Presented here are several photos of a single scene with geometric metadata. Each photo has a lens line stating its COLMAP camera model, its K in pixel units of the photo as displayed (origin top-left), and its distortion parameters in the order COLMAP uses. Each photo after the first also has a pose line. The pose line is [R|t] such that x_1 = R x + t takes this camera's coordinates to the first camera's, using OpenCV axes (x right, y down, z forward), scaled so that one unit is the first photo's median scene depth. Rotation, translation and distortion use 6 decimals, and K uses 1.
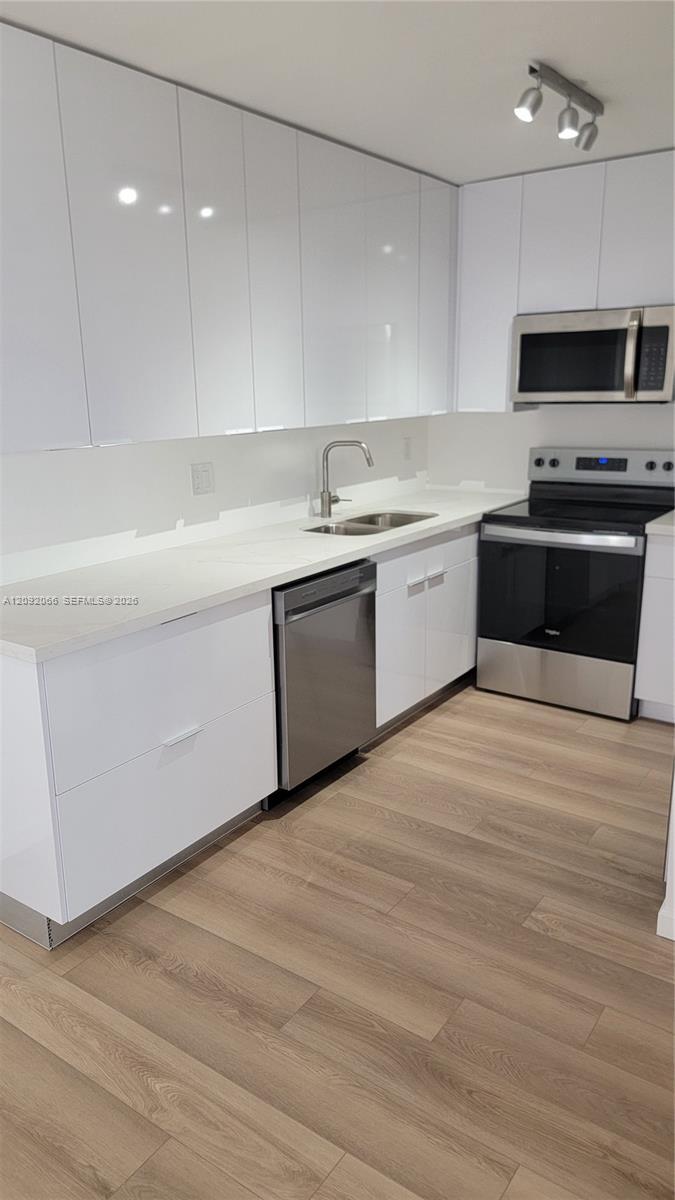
lens RADIAL K [[838.7, 0, 332.8], [0, 838.7, 591.6], [0, 0, 1]] dist [0.088280, -0.073205]
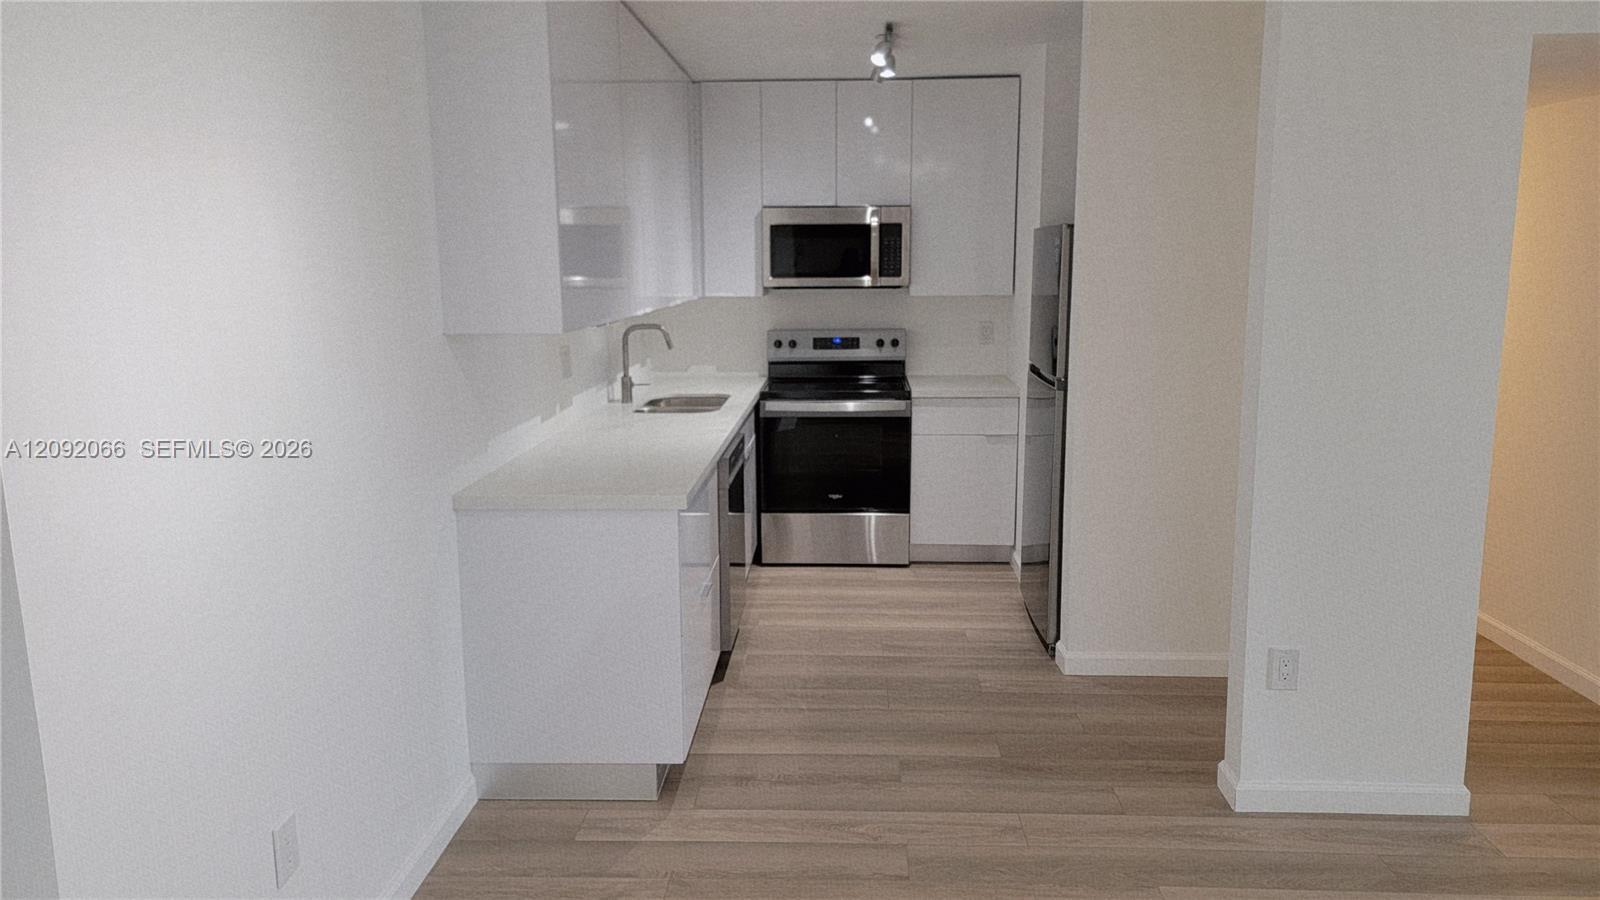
lens RADIAL K [[1118.3, 0, 798.2], [0, 1118.3, 455.3], [0, 0, 1]] dist [0.088280, -0.073205]
pose [[0.834633, -0.082794, 0.544549, -0.565368], [0.126377, 0.991049, -0.043019, 0.052727], [-0.536113, 0.104724, 0.837625, -0.182420]]
